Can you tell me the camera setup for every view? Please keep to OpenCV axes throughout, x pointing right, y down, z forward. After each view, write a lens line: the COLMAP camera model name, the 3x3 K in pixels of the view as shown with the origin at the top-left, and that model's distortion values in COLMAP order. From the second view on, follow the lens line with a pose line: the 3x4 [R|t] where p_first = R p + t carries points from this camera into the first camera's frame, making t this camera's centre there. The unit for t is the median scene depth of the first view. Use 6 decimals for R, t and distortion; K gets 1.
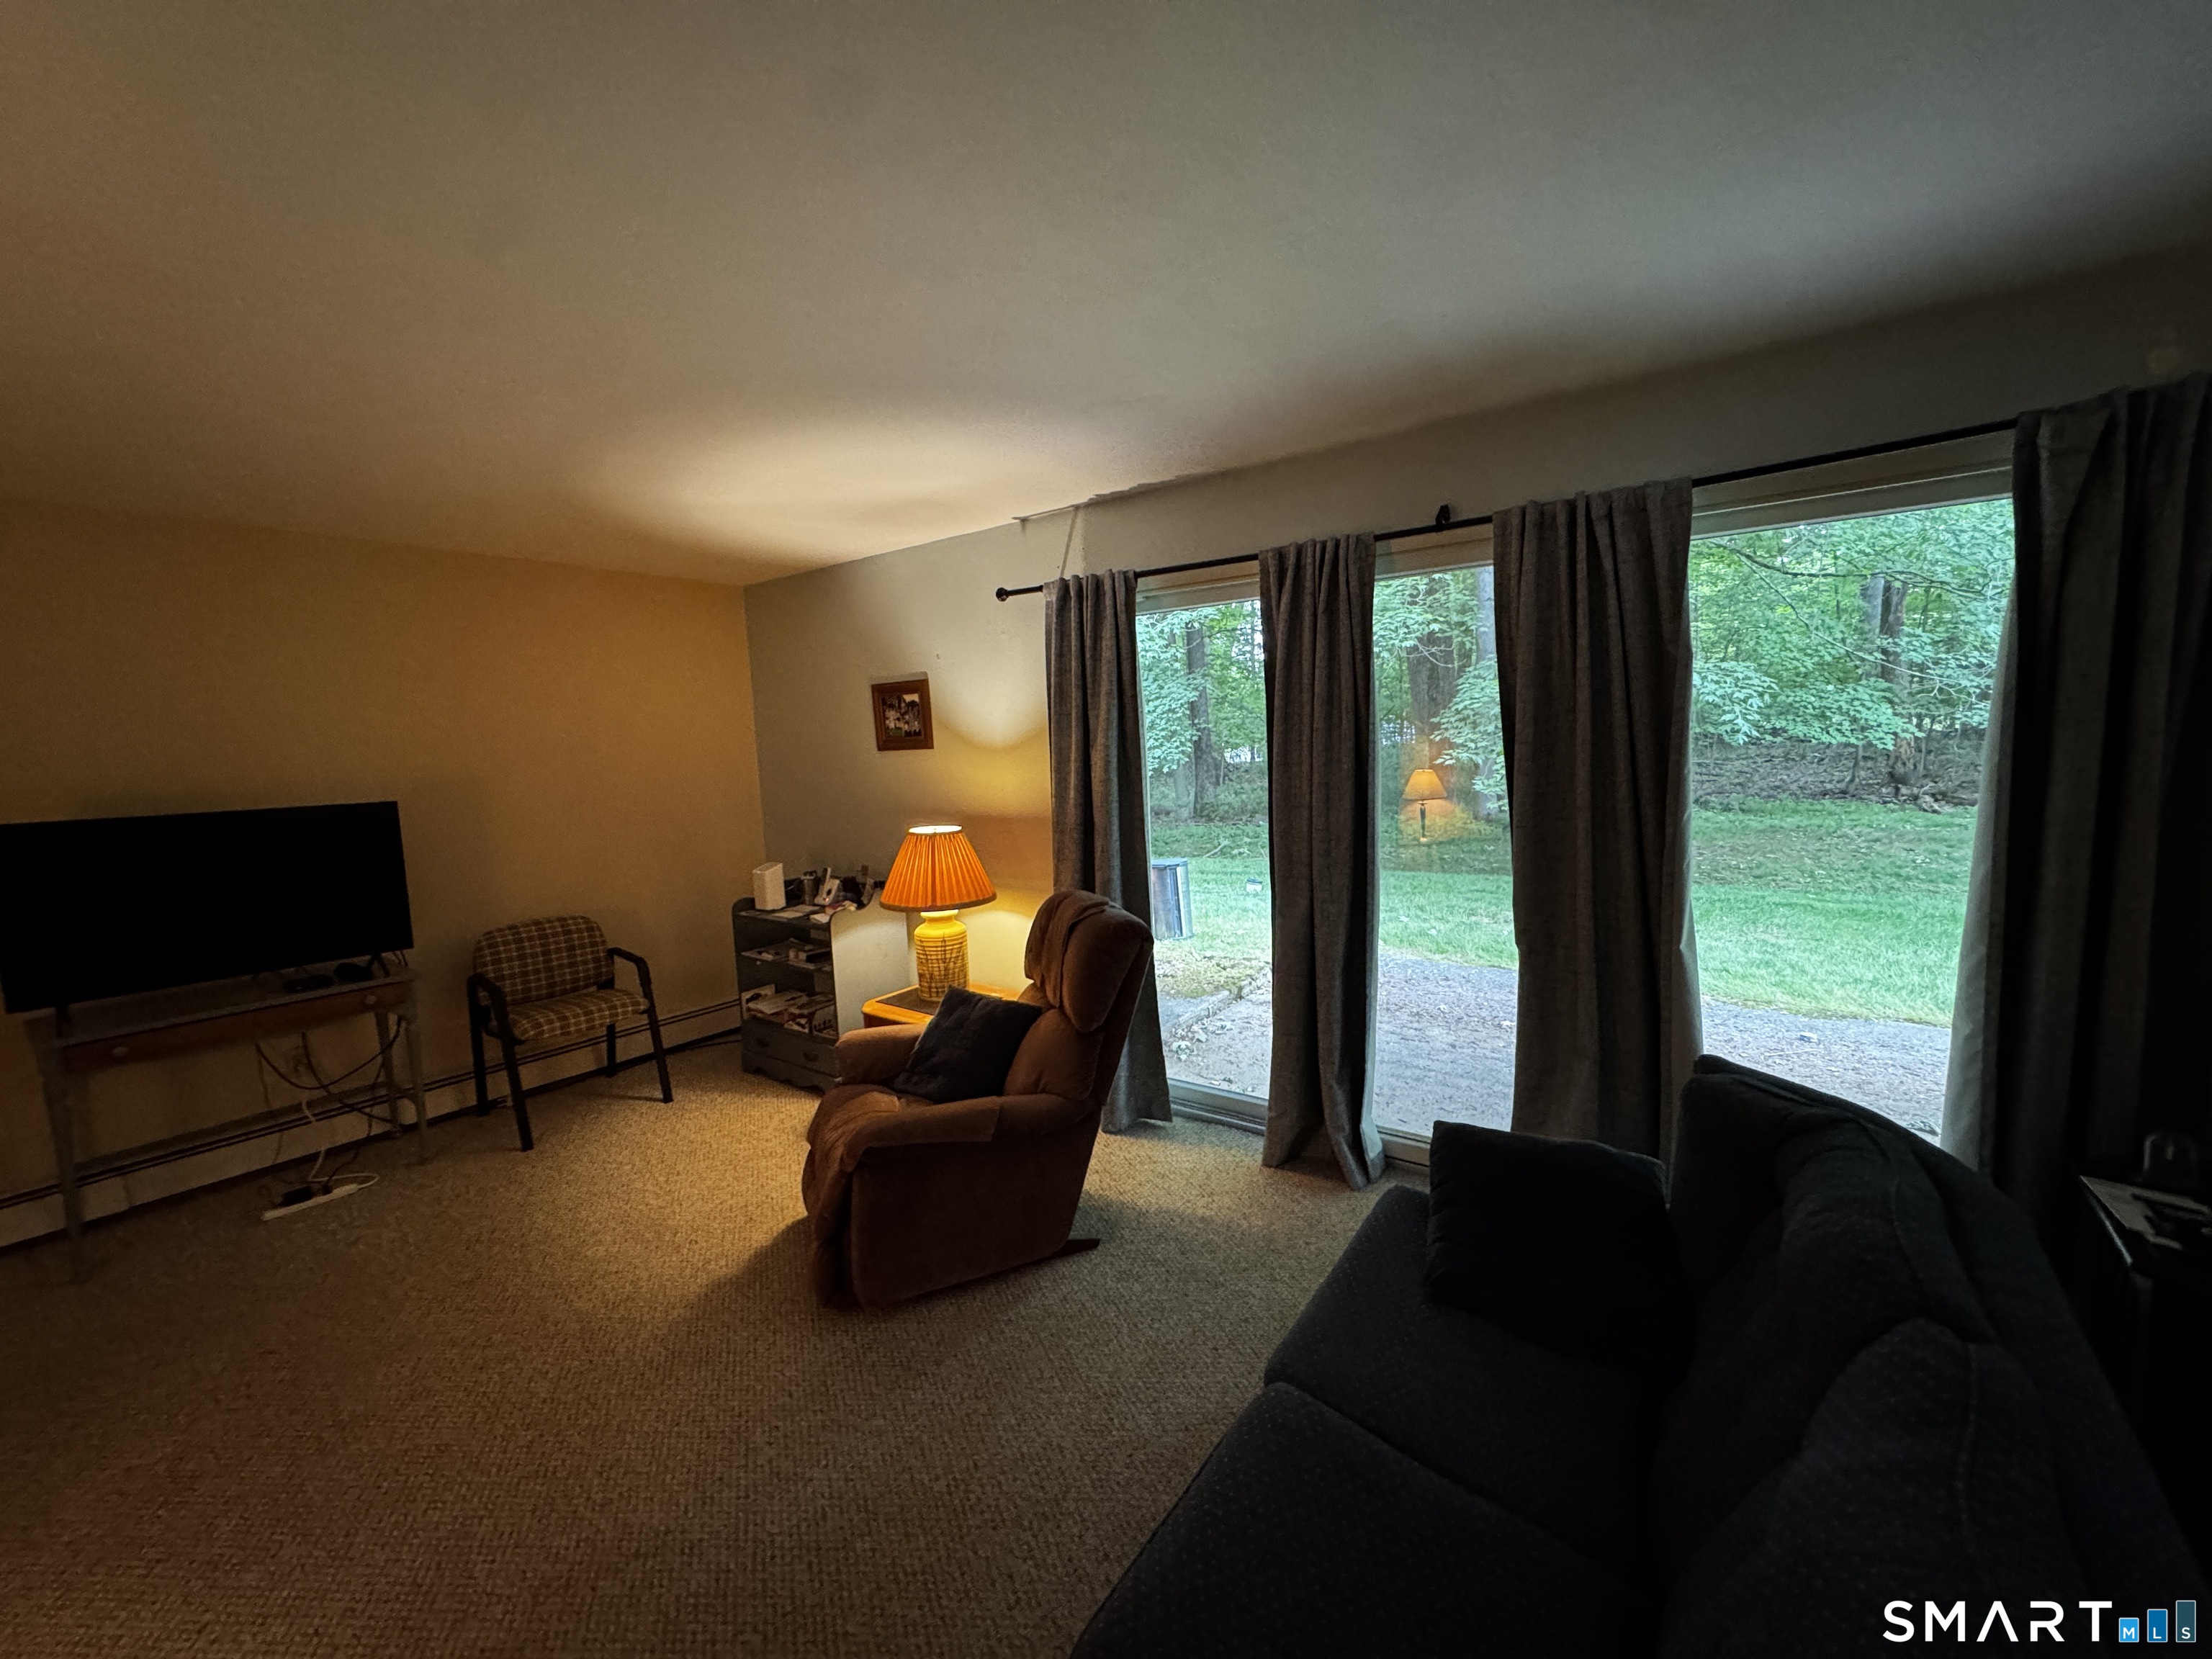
lens RADIAL K [[885.6, 0, 1106.0], [0, 885.6, 829.5], [0, 0, 1]] dist [0.000315, 0.002081]
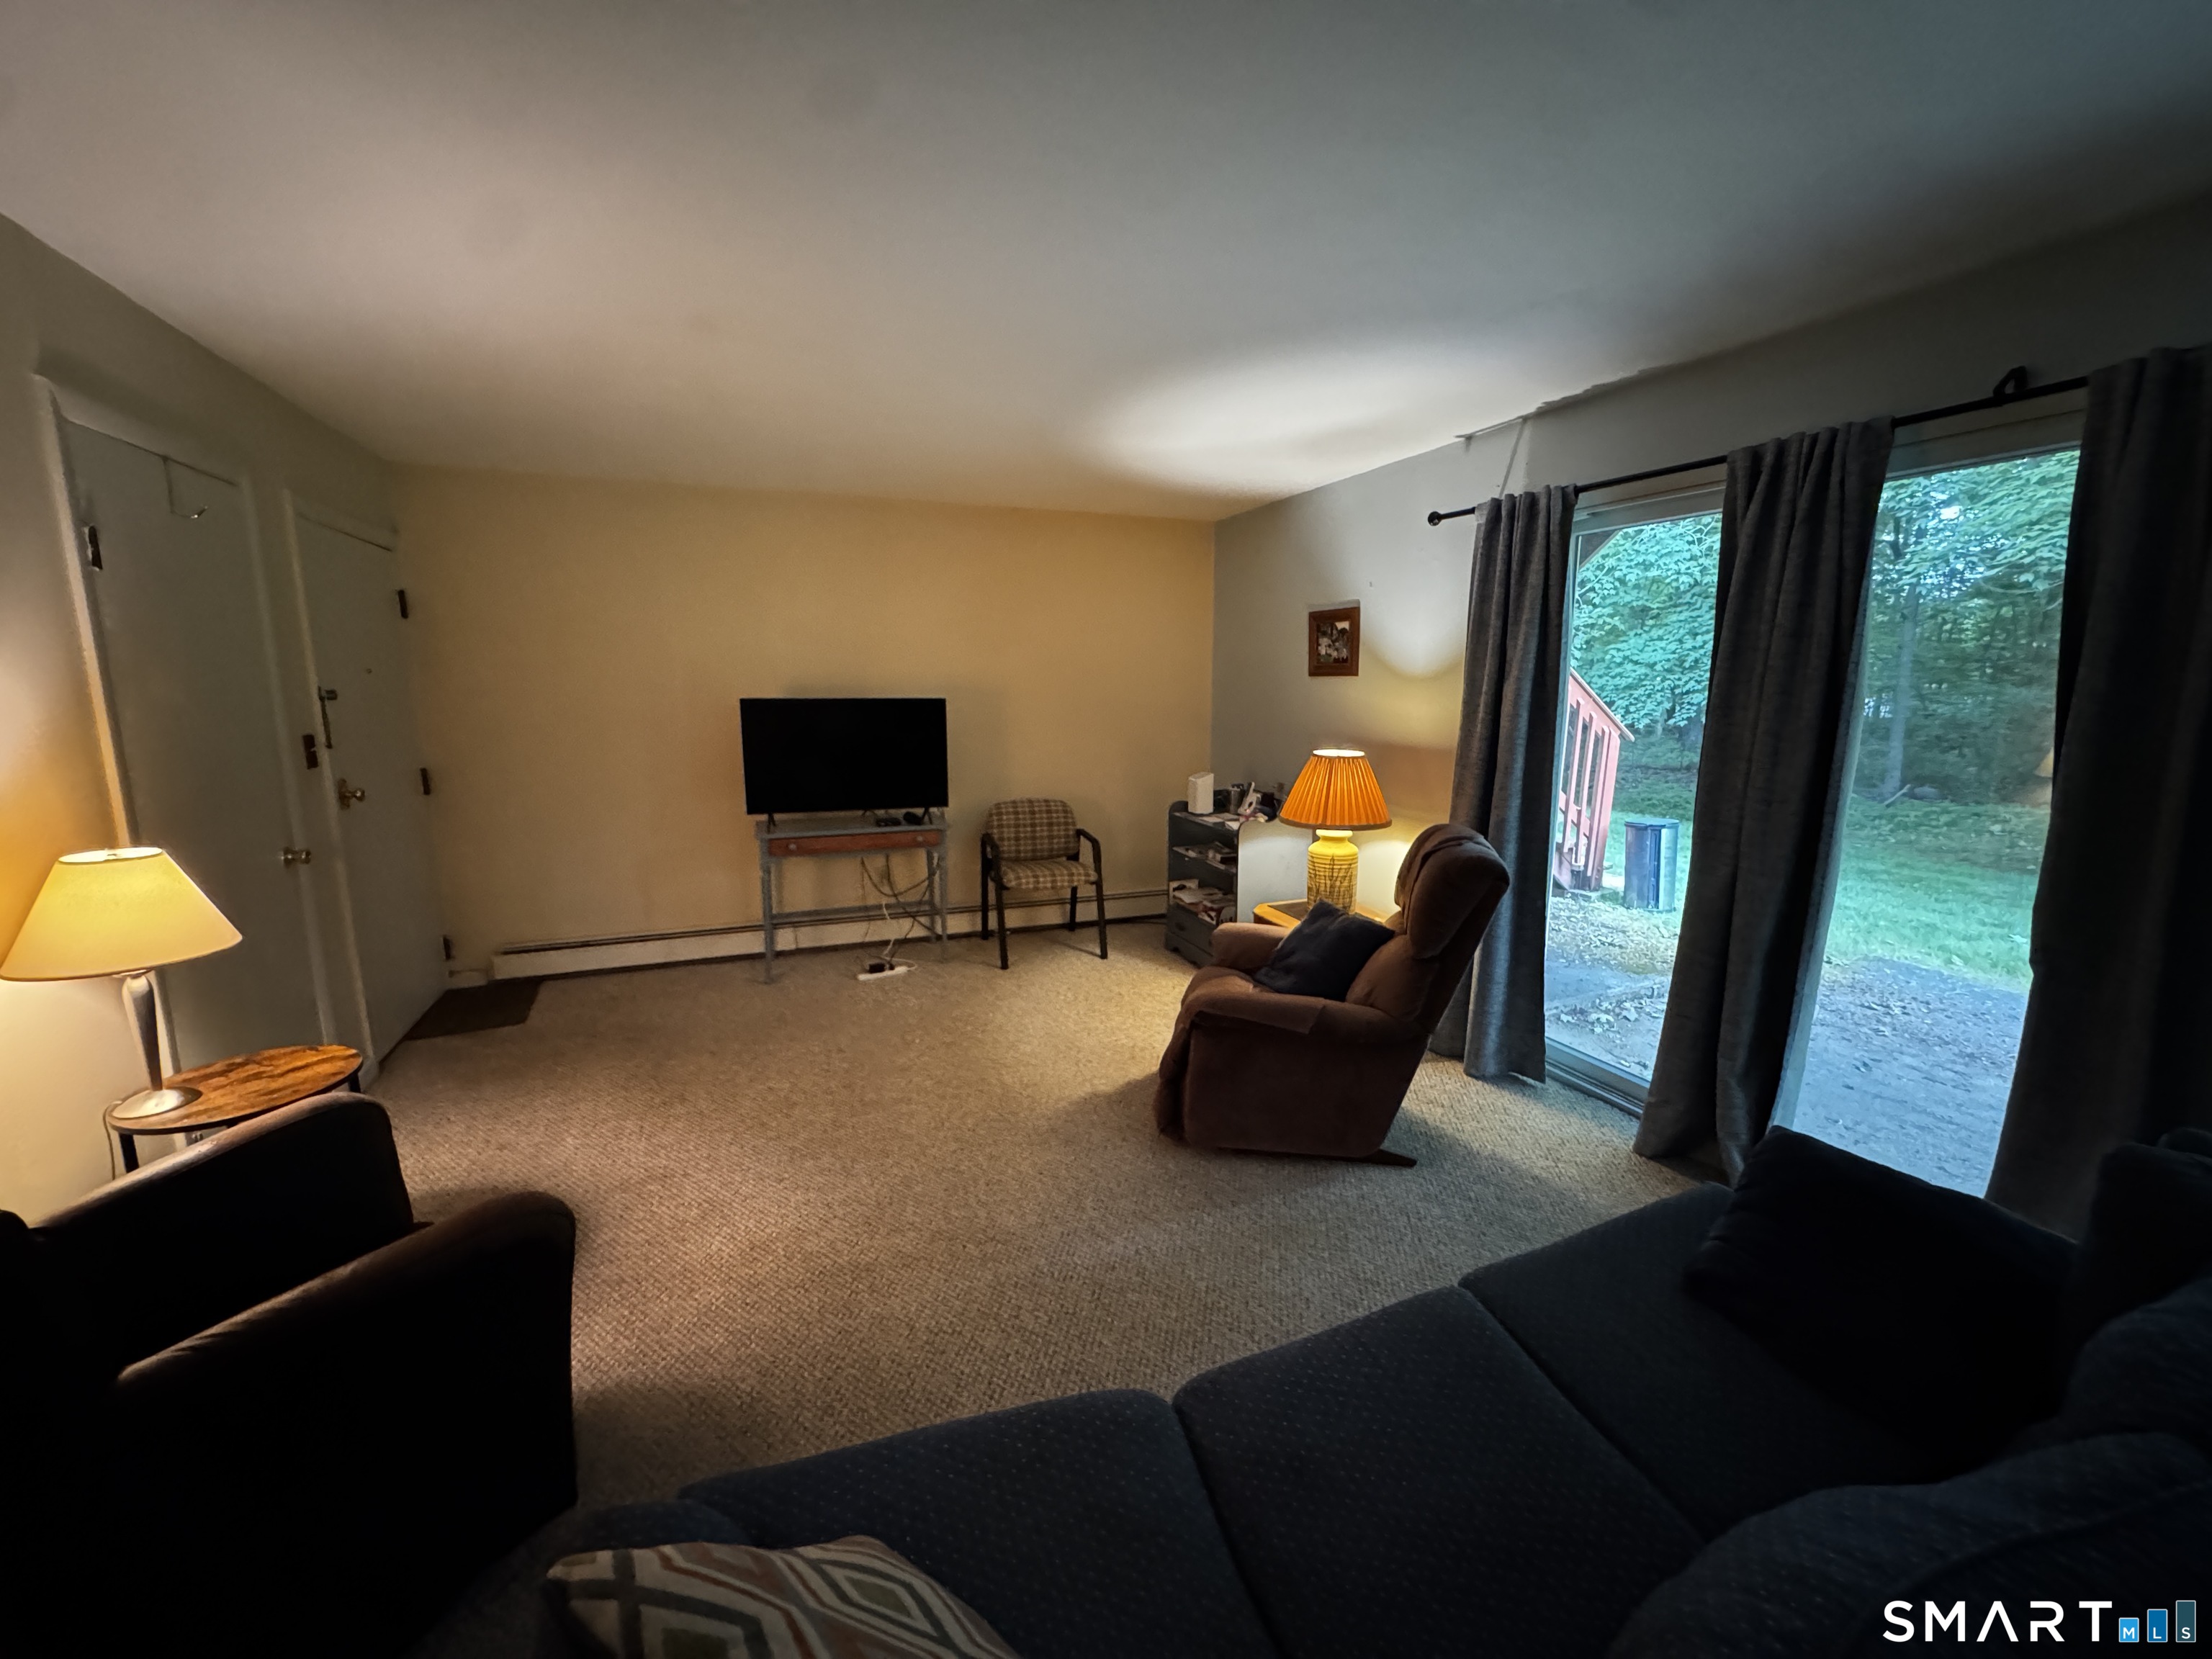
lens RADIAL K [[885.6, 0, 1106.0], [0, 885.6, 829.5], [0, 0, 1]] dist [0.000315, 0.002081]
pose [[0.849629, 0.128826, -0.511405, 0.124051], [-0.089090, 0.990830, 0.101586, 0.007595], [0.519802, -0.040749, 0.853314, -0.037244]]
